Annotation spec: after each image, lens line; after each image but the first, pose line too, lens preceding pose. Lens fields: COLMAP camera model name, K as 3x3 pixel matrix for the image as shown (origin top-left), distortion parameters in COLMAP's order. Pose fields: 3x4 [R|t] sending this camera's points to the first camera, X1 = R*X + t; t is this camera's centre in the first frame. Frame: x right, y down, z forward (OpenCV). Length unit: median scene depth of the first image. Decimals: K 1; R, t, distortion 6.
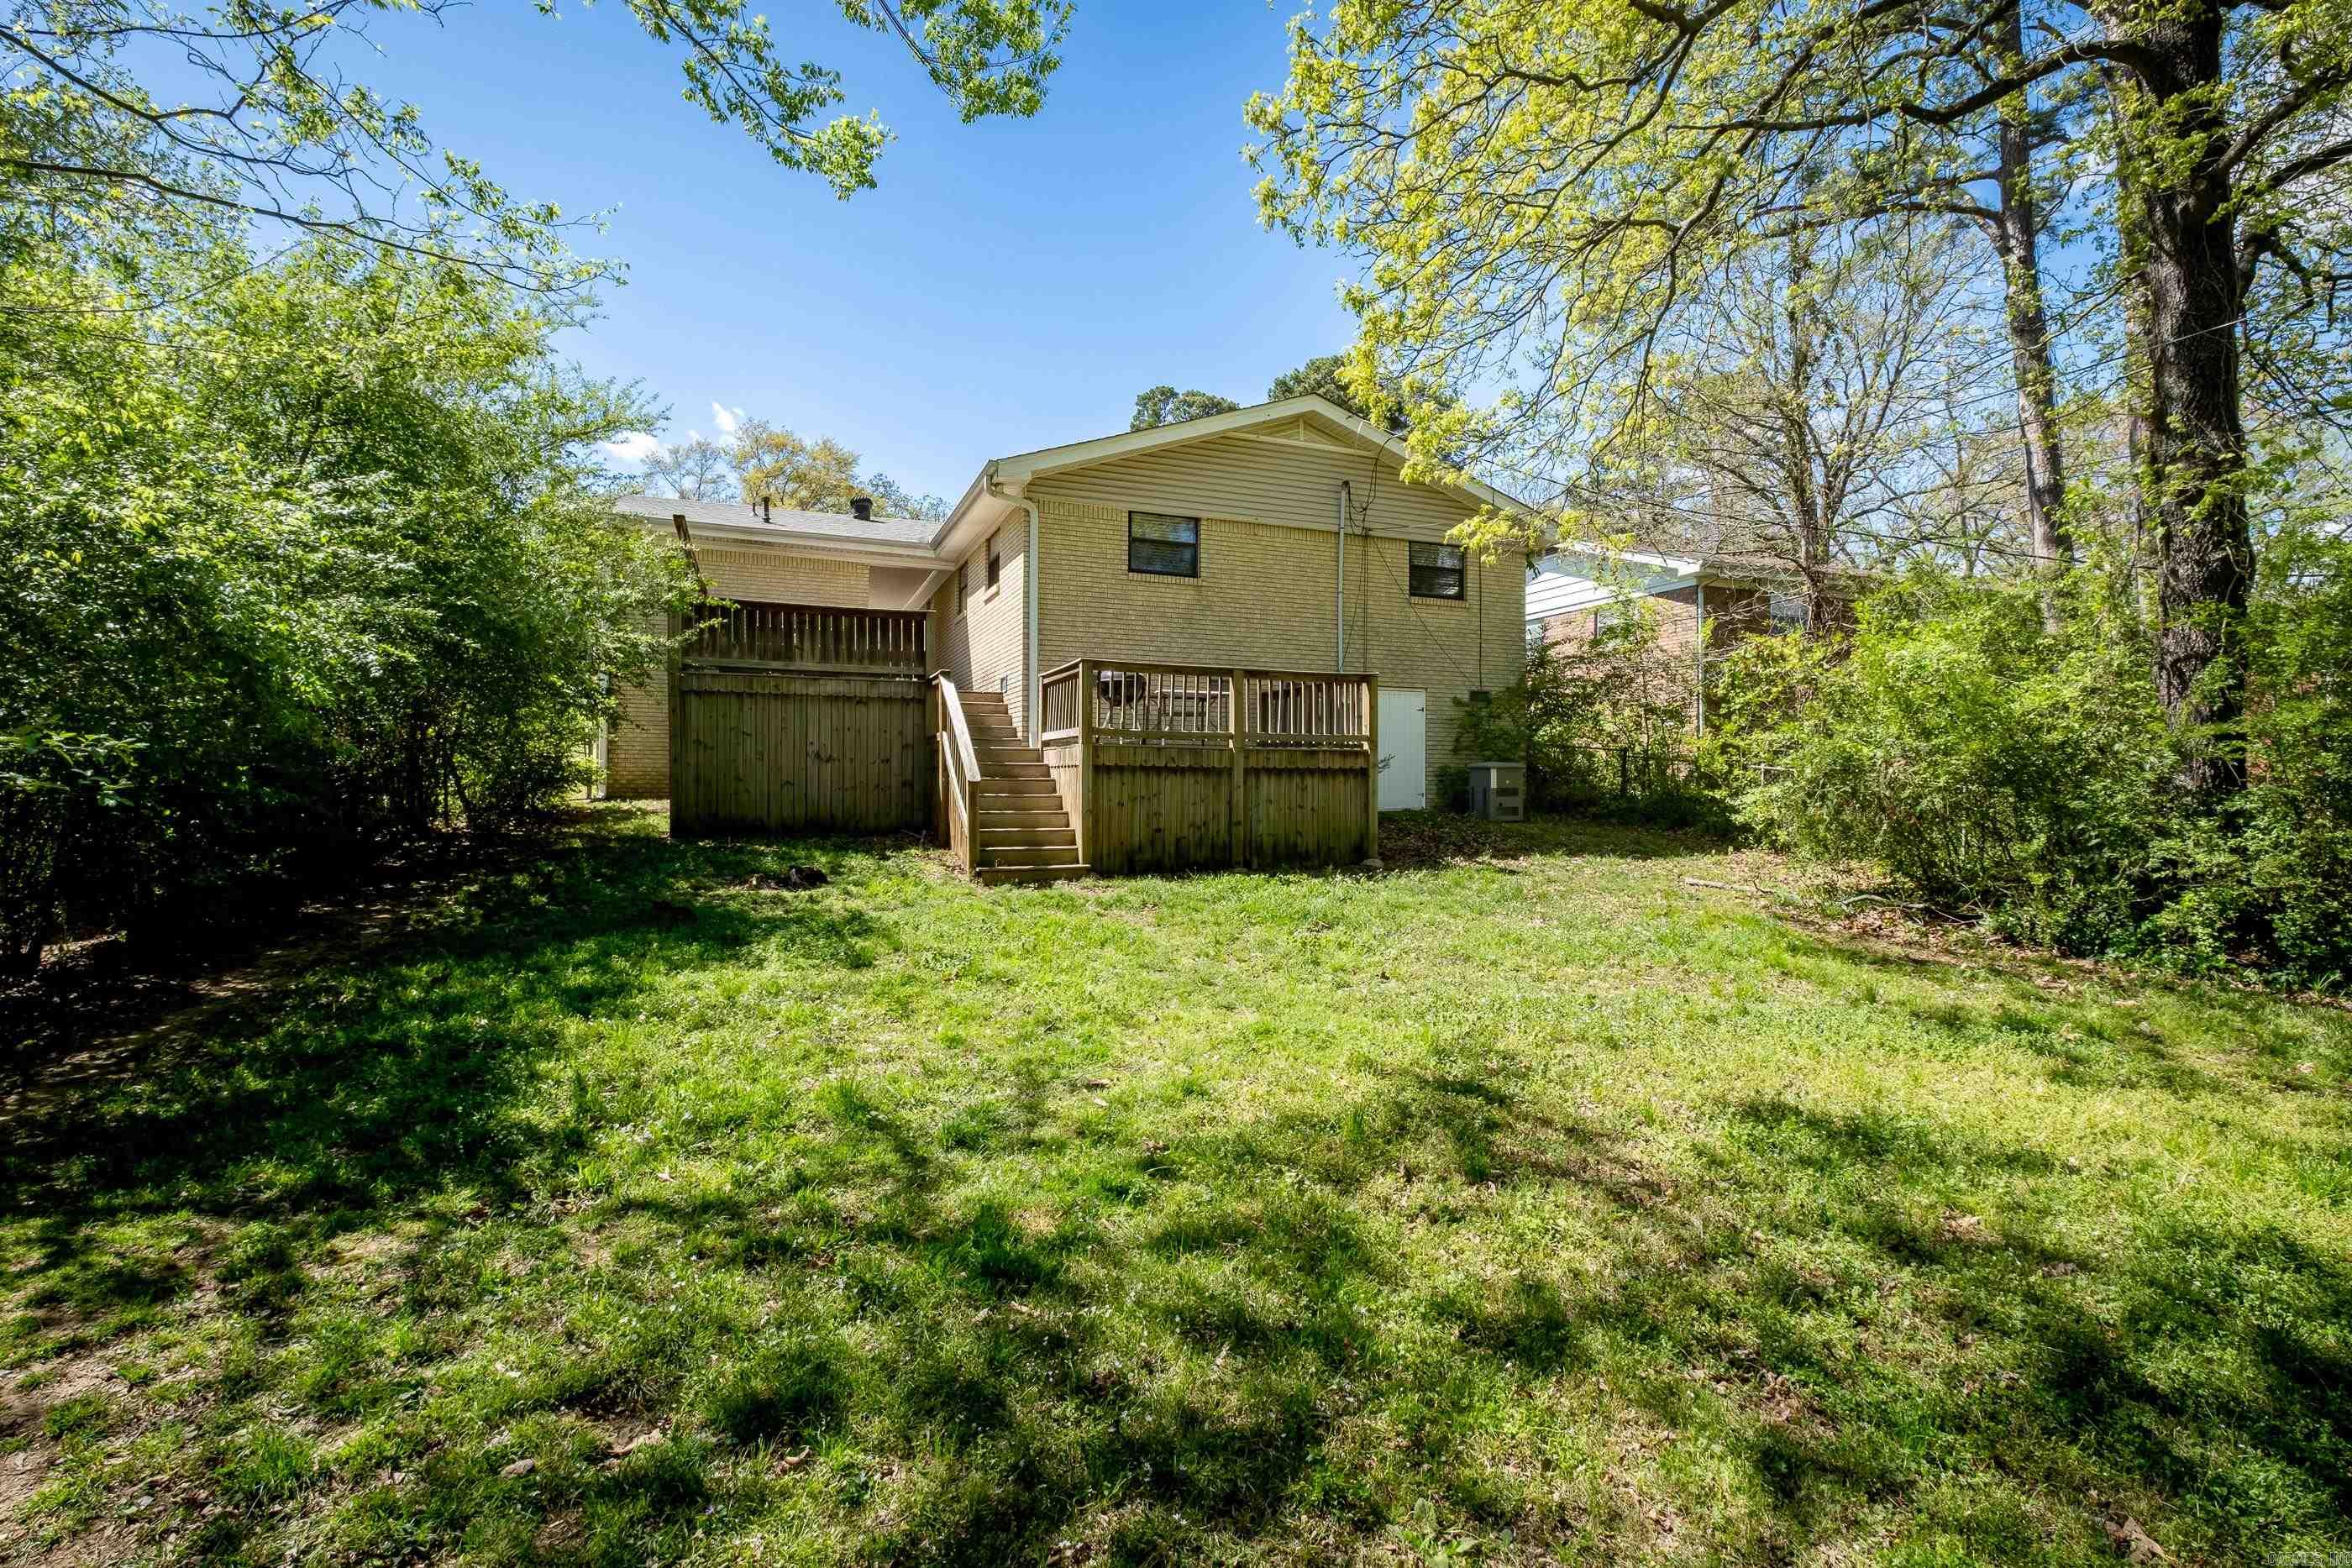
lens RADIAL K [[1063.2, 0, 1191.9], [0, 1063.2, 795.1], [0, 0, 1]] dist [-0.004689, 0.001183]
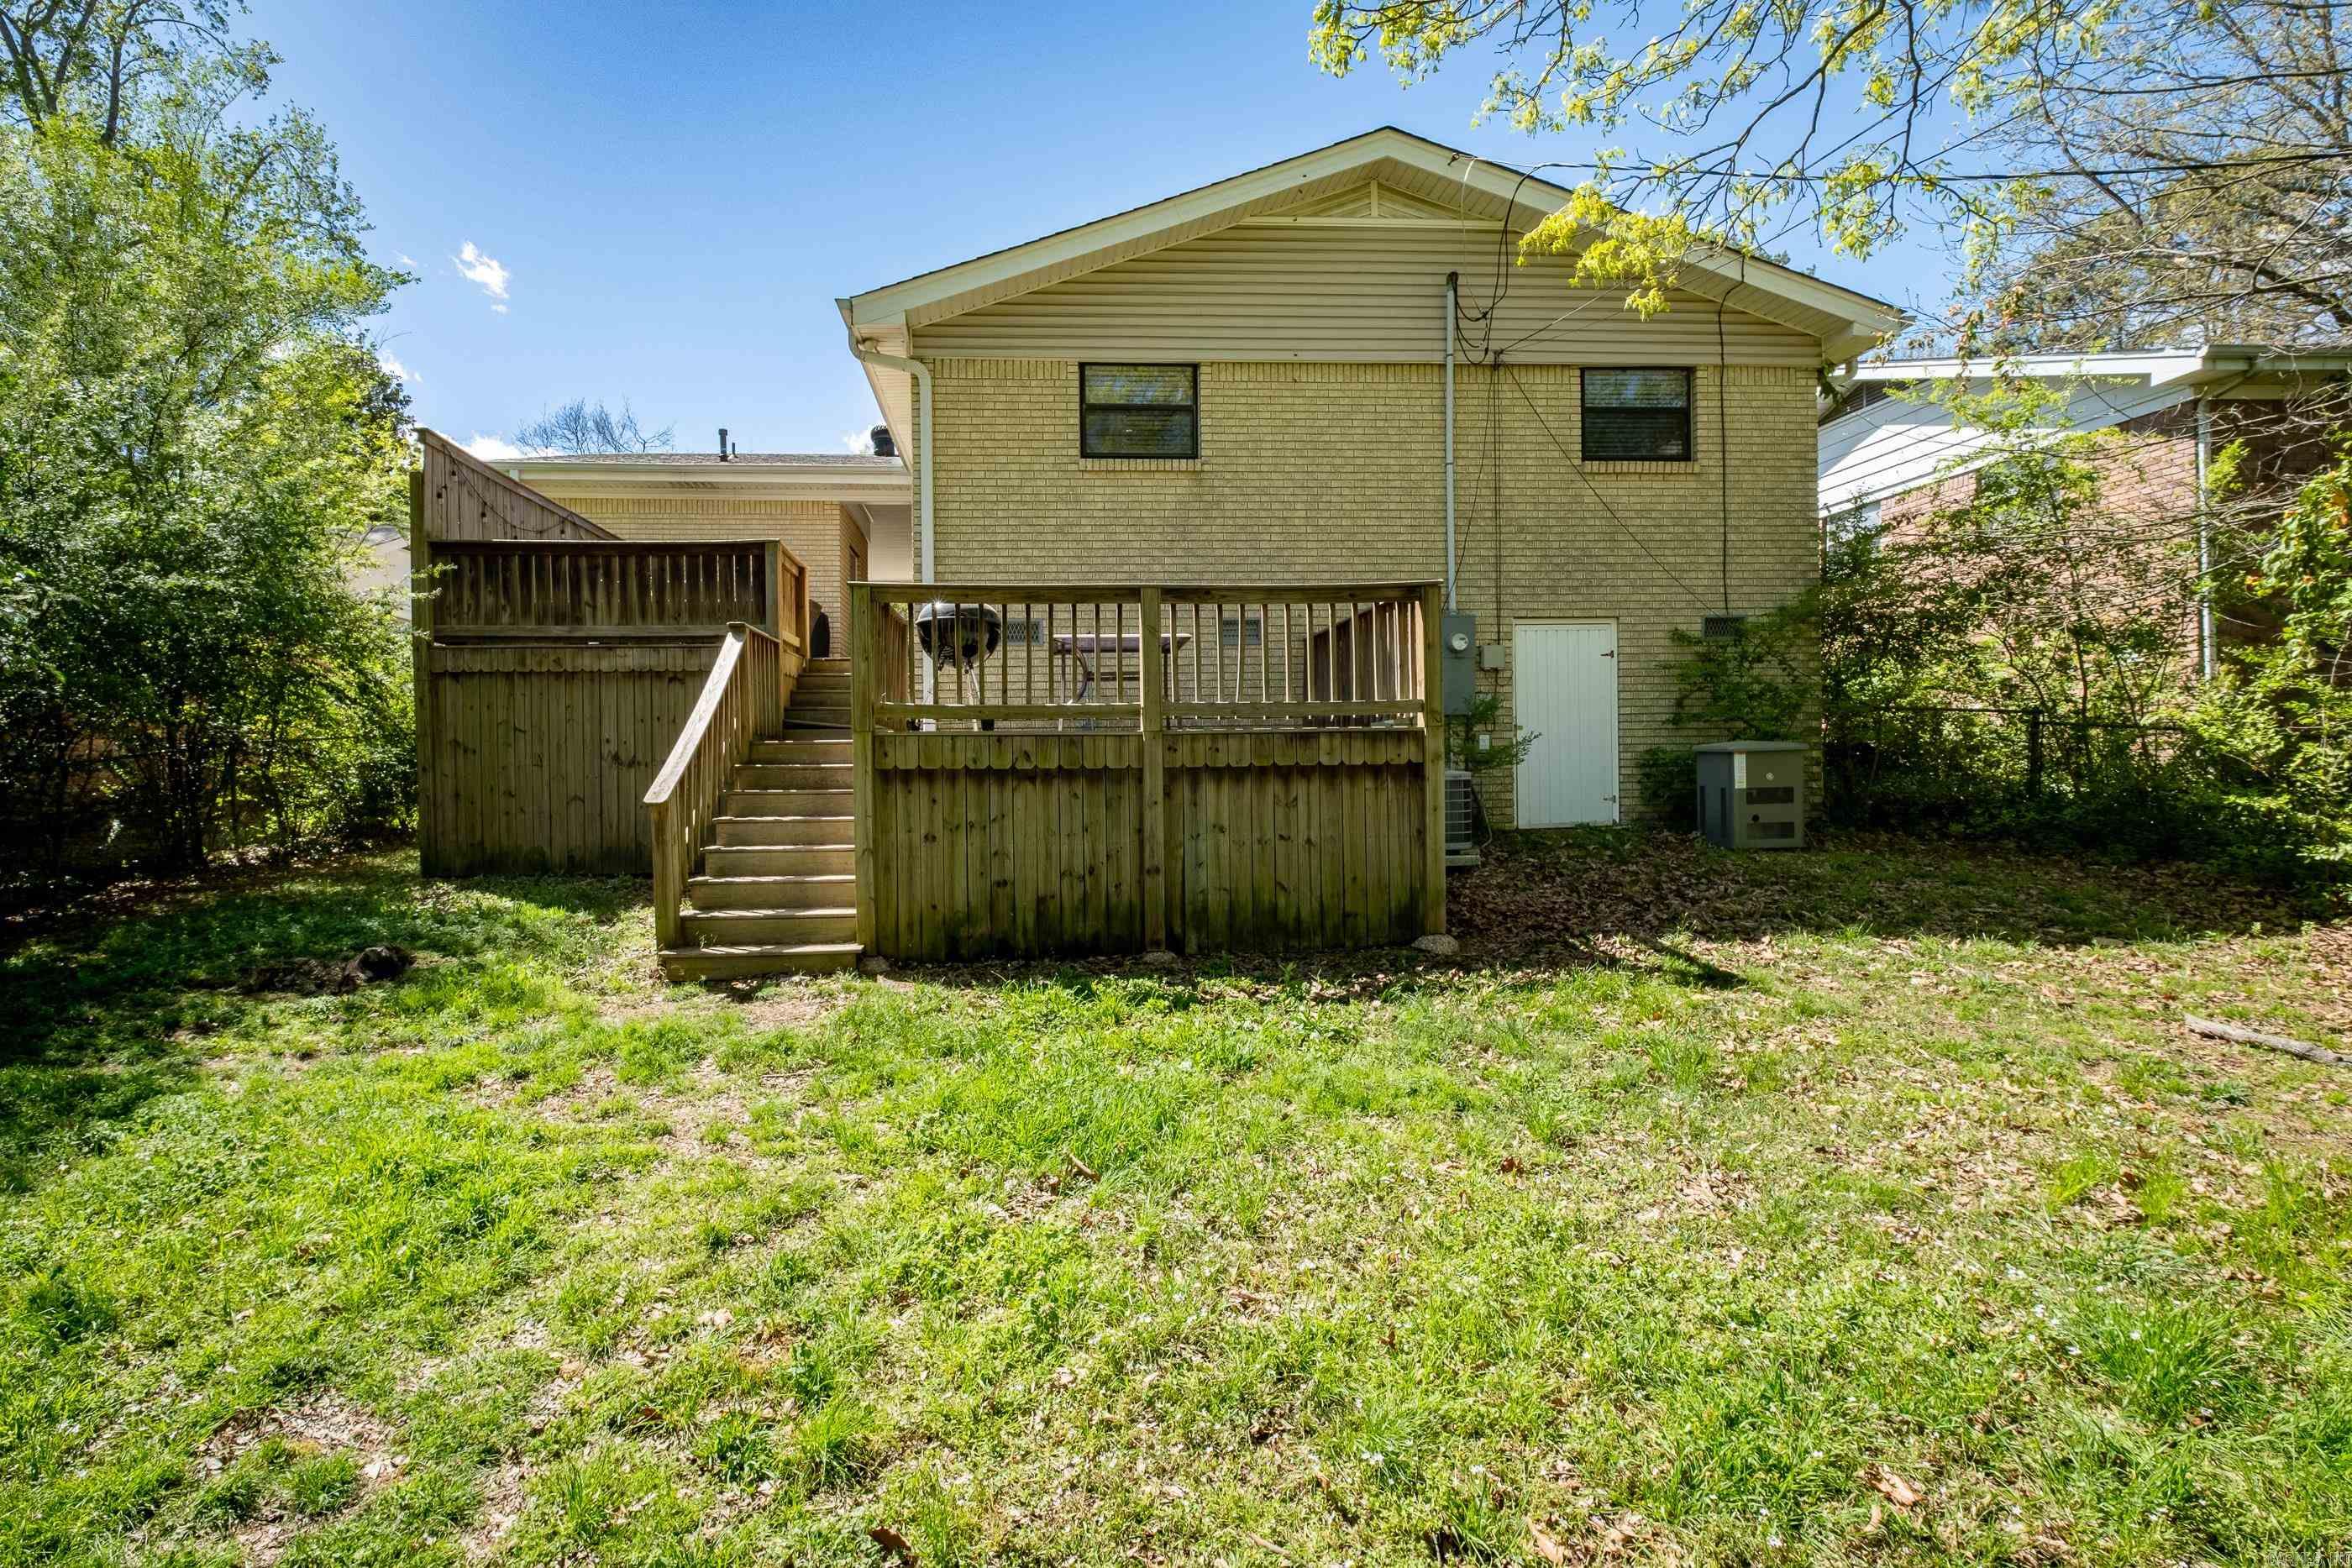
lens RADIAL K [[1063.2, 0, 1156.9], [0, 1063.2, 776.6], [0, 0, 1]] dist [-0.004689, 0.001183]
pose [[0.948215, -0.012904, -0.317367, 0.172033], [0.013691, 0.999906, 0.000250, -0.017119], [0.317334, -0.004583, 0.948303, 0.382739]]
